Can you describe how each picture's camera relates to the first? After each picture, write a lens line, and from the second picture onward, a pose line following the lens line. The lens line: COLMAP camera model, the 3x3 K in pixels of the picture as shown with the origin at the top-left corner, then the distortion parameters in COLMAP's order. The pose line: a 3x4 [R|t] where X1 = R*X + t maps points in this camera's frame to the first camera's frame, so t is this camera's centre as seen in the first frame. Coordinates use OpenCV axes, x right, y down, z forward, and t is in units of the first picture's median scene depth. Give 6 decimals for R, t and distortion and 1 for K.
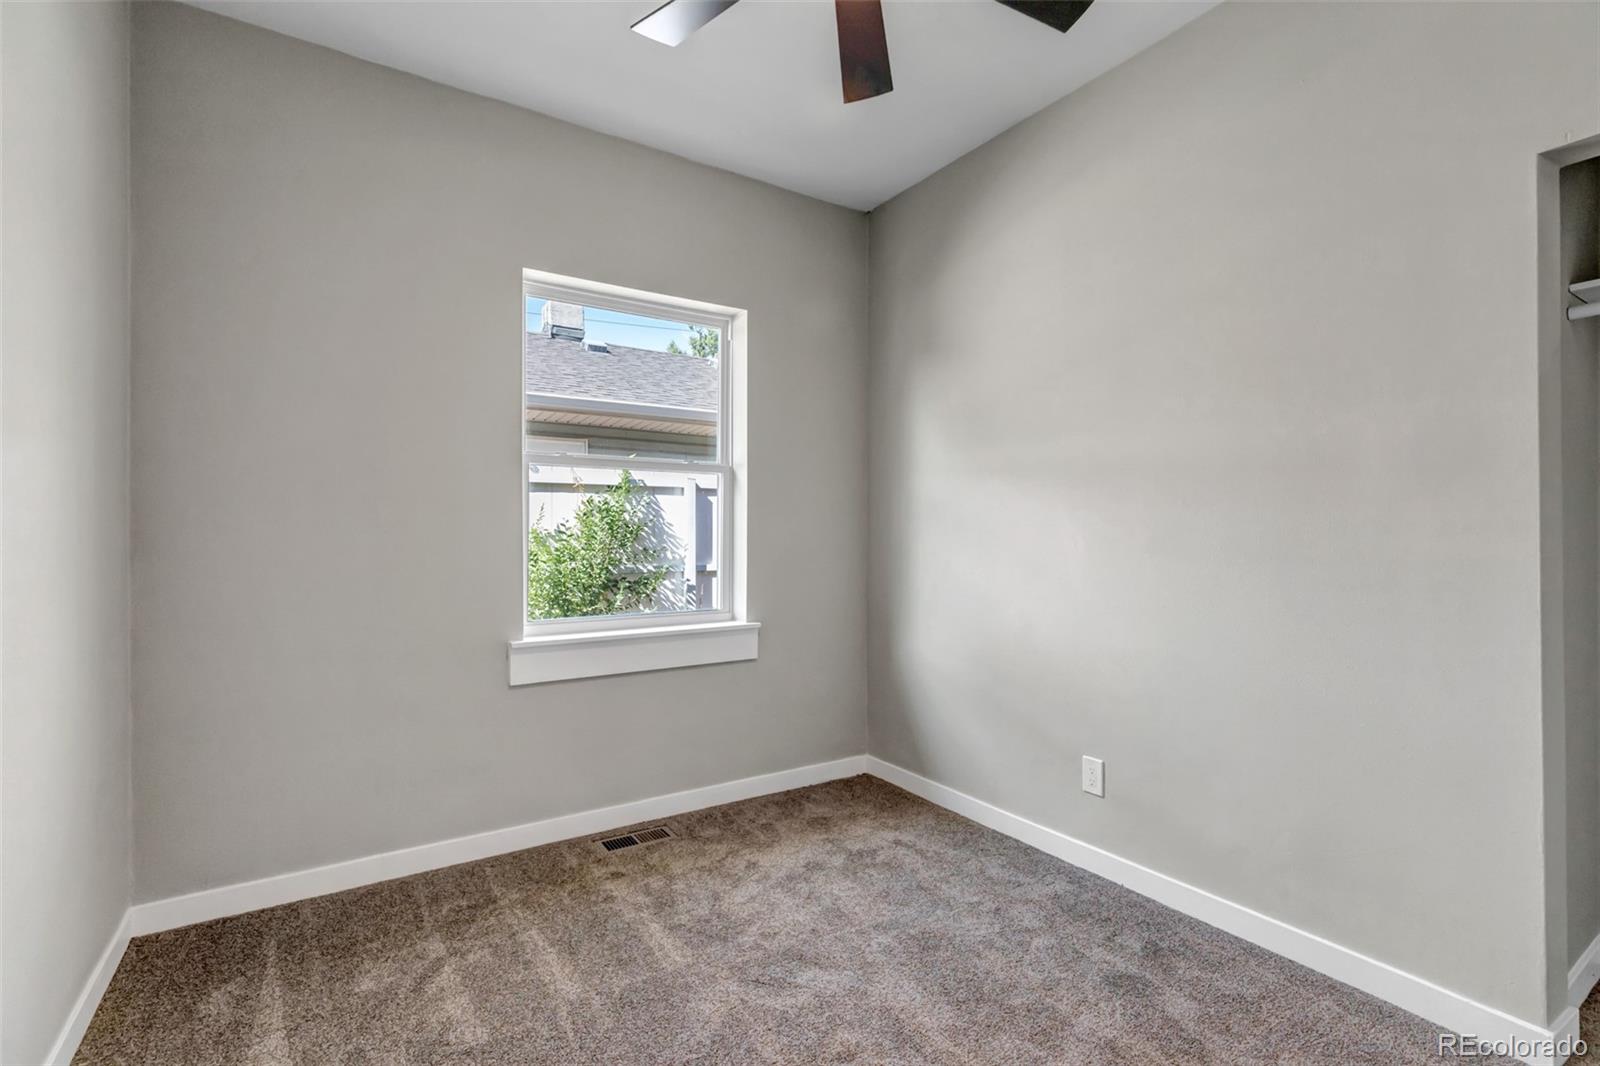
lens RADIAL K [[733.0, 0, 812.2], [0, 733.0, 531.9], [0, 0, 1]] dist [0.003815, -0.000286]
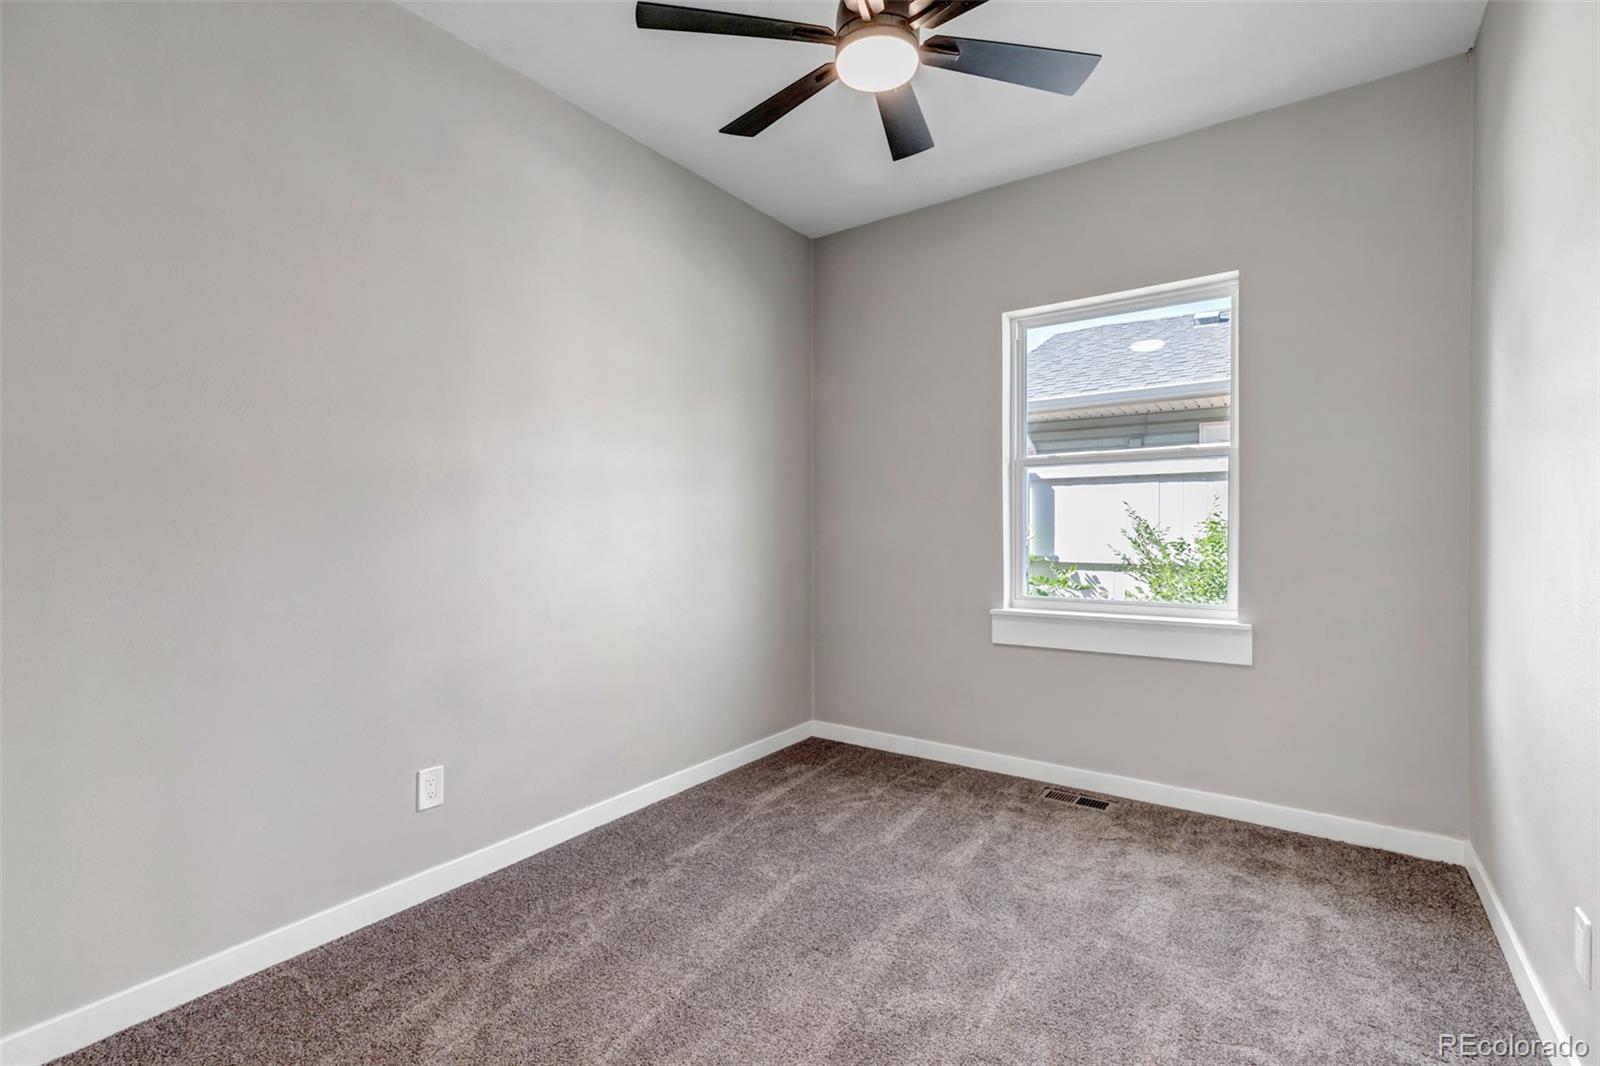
lens RADIAL K [[733.0, 0, 801.5], [0, 733.0, 536.4], [0, 0, 1]] dist [0.003815, -0.000286]
pose [[0.360150, 0.008076, -0.932859, 0.679557], [0.006510, 0.999916, 0.011169, 0.006725], [0.932872, -0.010096, 0.360067, 0.232703]]
